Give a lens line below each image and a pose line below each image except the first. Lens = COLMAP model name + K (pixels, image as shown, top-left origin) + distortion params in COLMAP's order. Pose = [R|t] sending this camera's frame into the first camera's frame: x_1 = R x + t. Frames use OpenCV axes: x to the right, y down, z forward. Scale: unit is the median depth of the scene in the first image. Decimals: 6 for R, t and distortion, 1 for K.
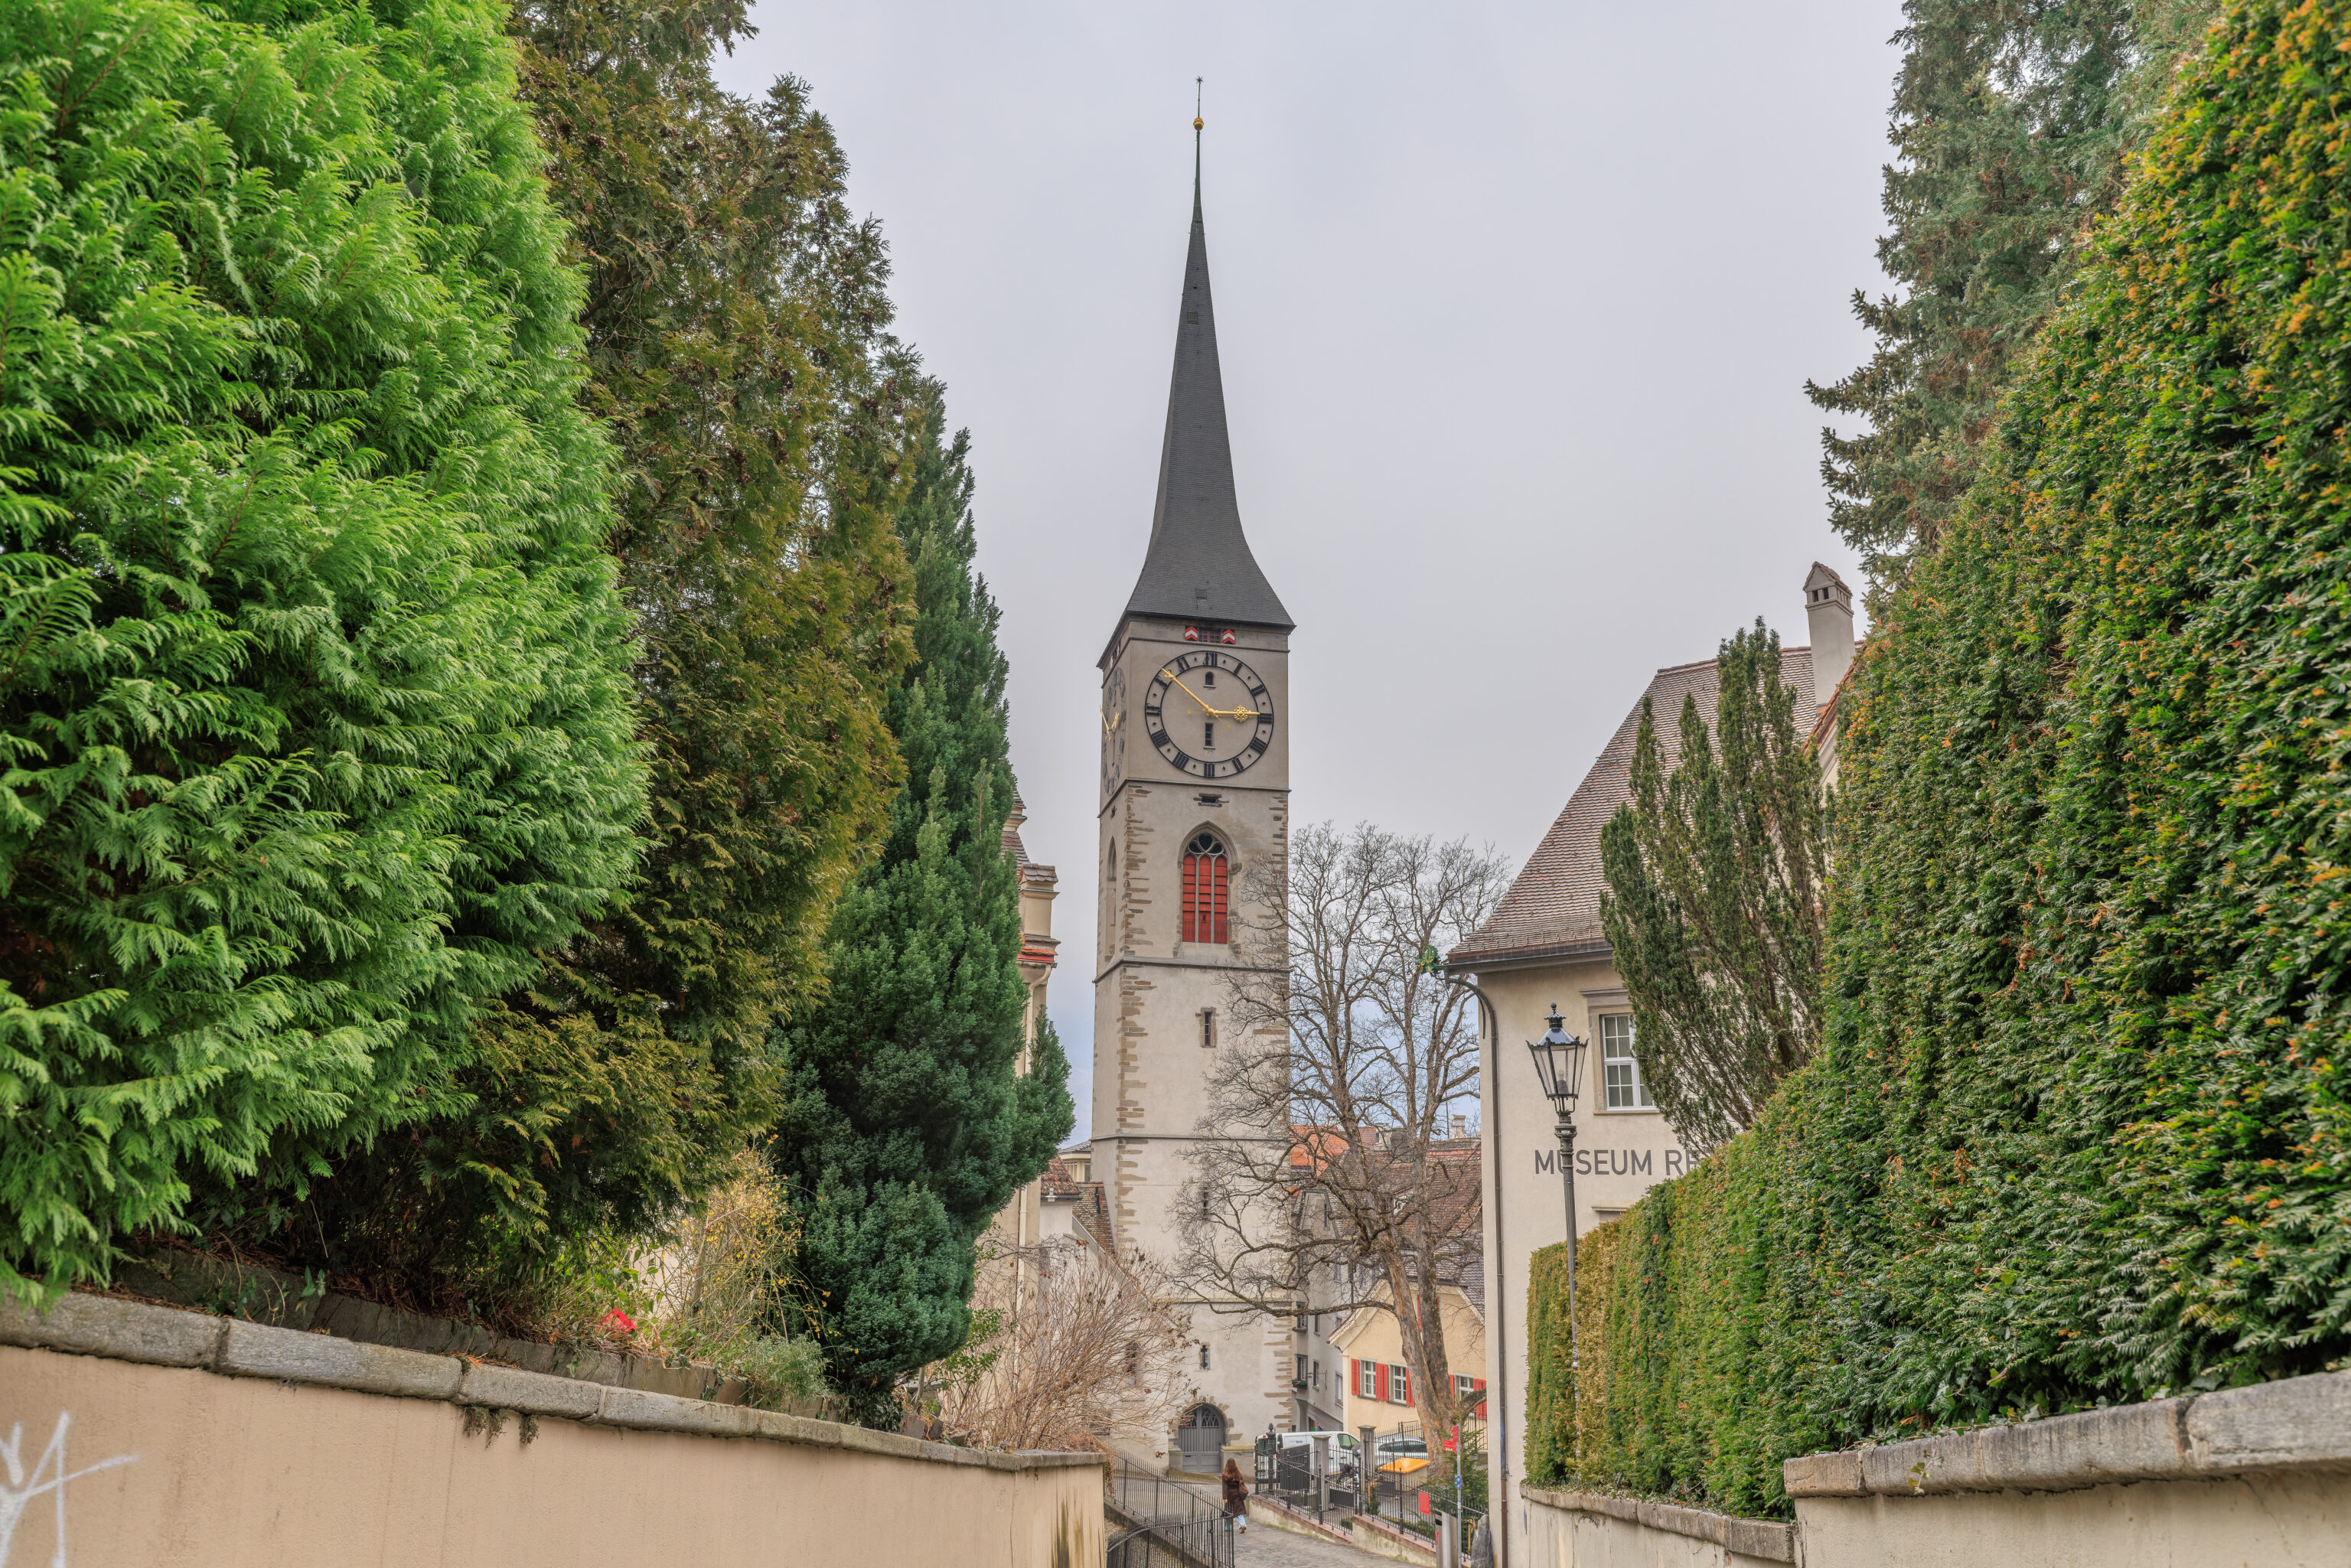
lens RADIAL K [[1566.9, 0, 1168.5], [0, 1566.9, 788.6], [0, 0, 1]] dist [0.004542, 0.000285]
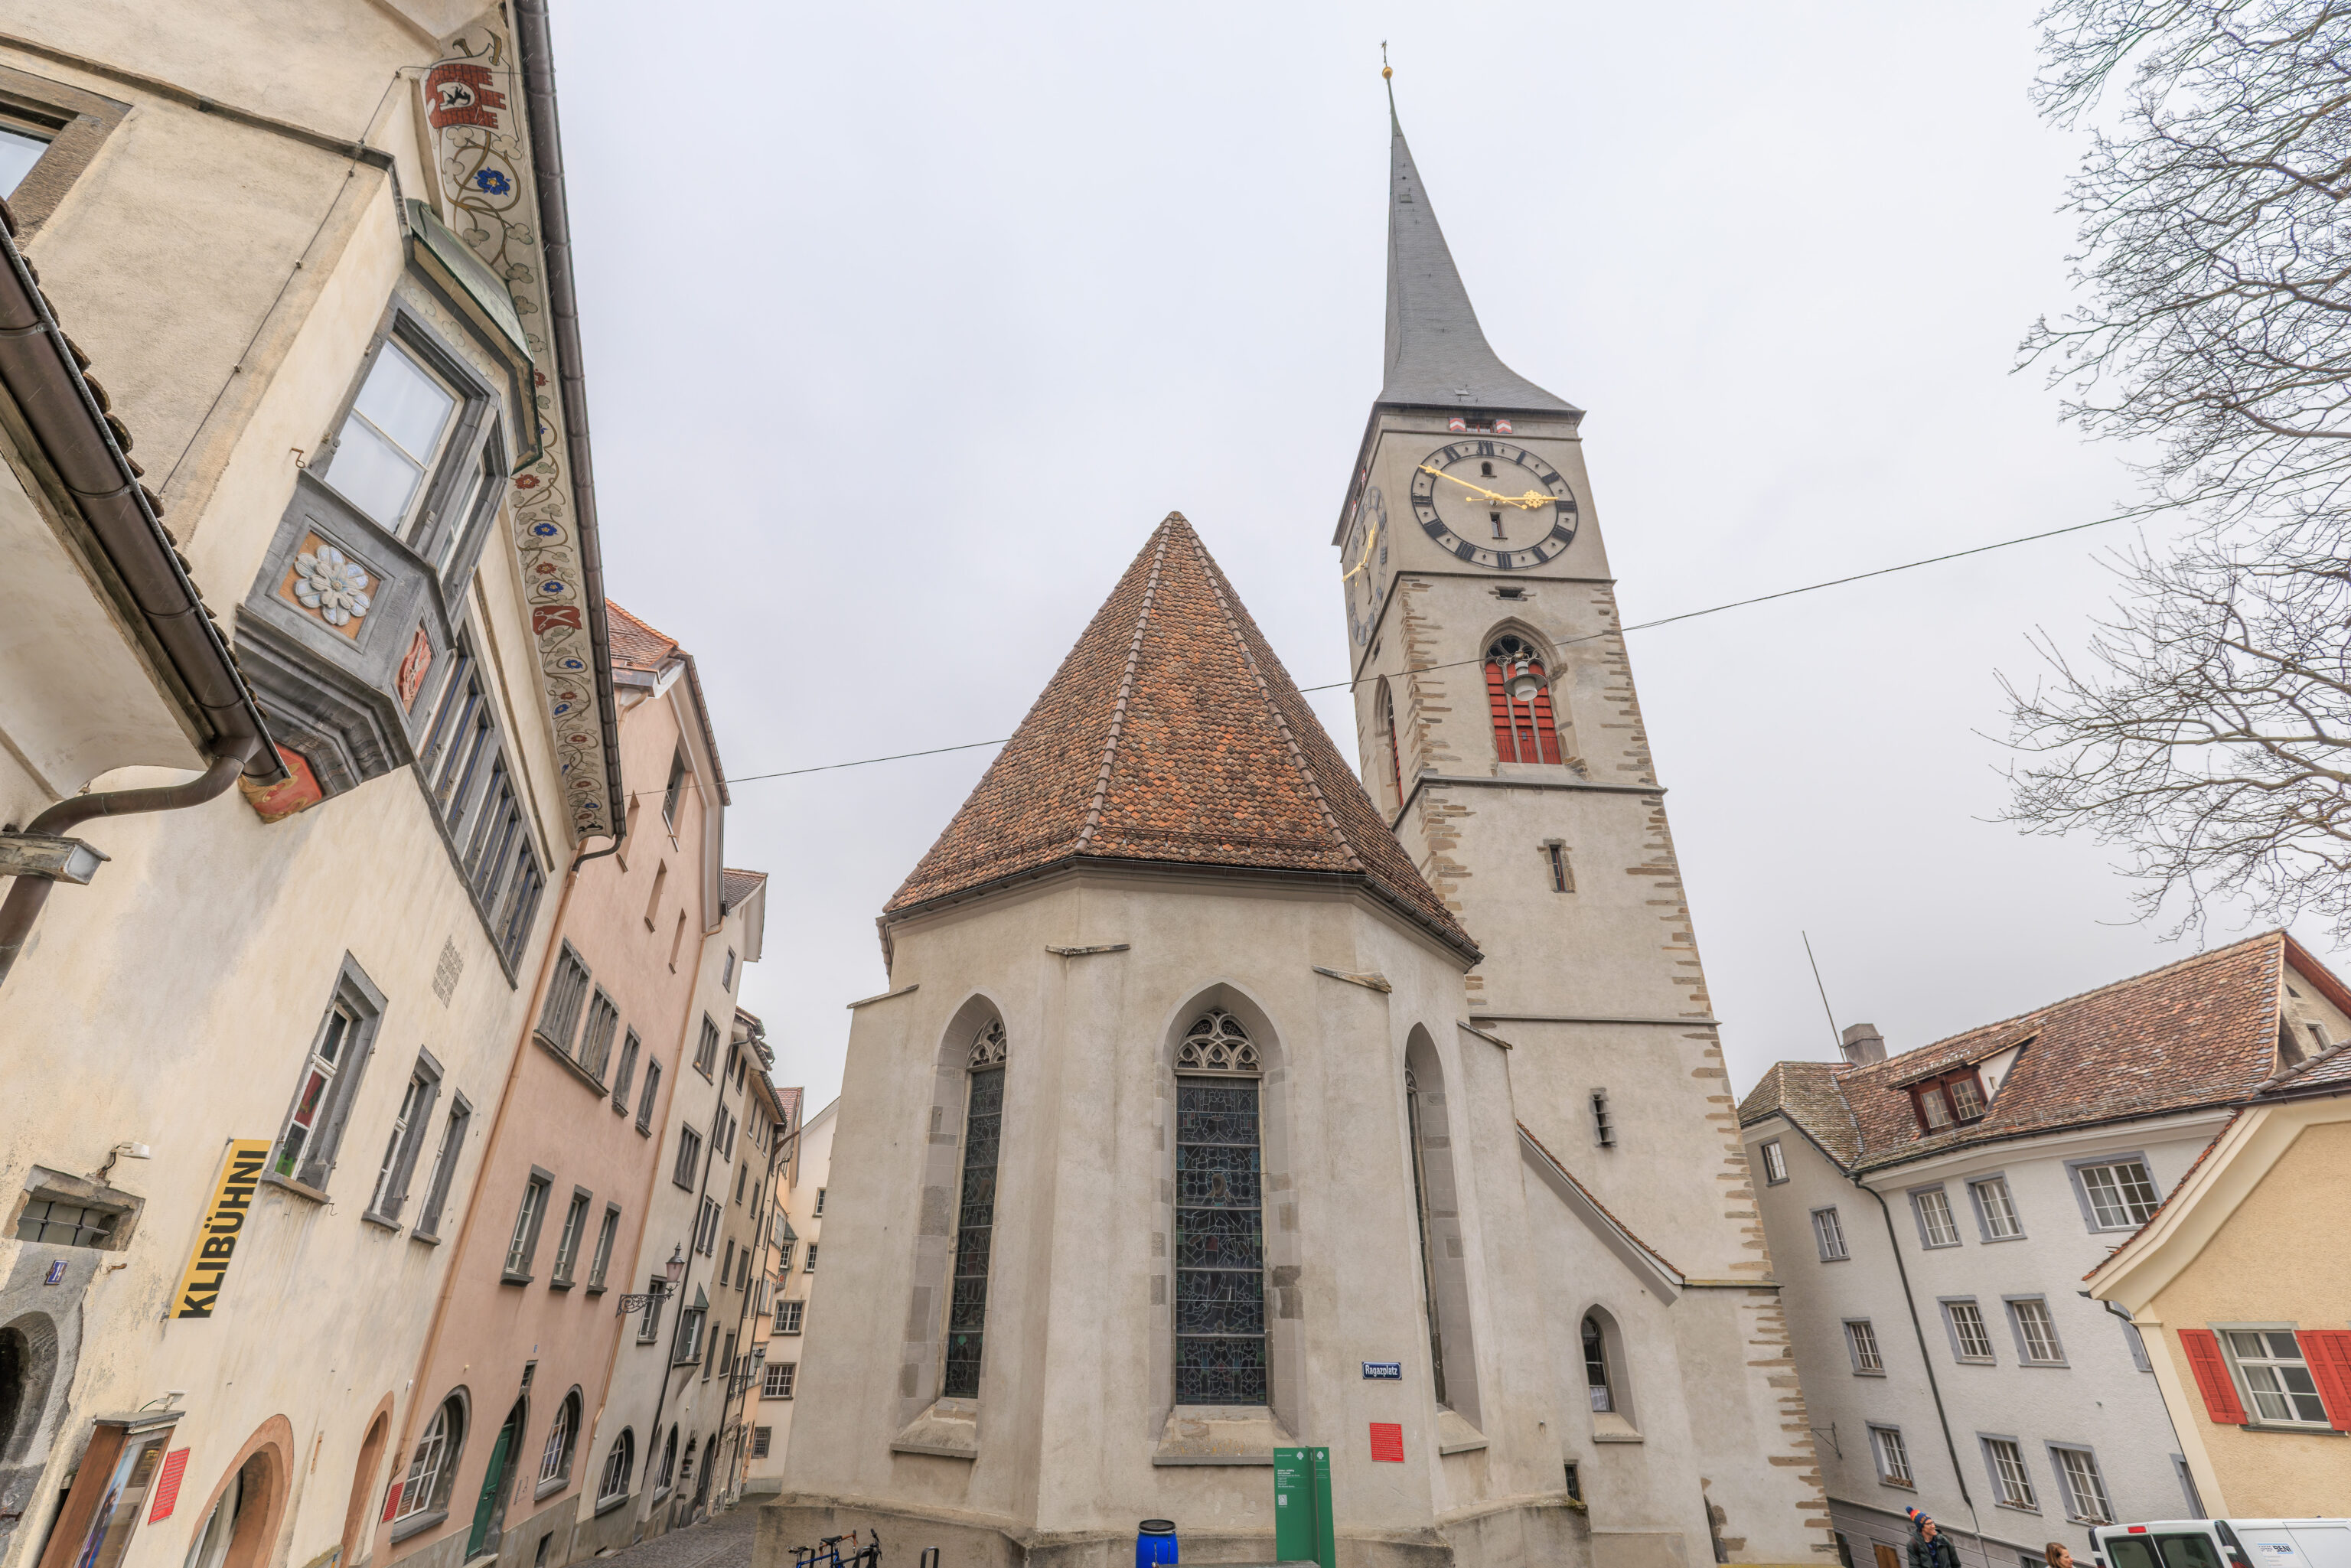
lens RADIAL K [[1040.0, 0, 1162.8], [0, 1040.0, 795.3], [0, 0, 1]] dist [0.007448, -0.001772]
pose [[0.988641, -0.072420, -0.131697, -0.081520], [0.039546, 0.970722, -0.236927, 0.216523], [0.145000, 0.229028, 0.962560, 0.508521]]
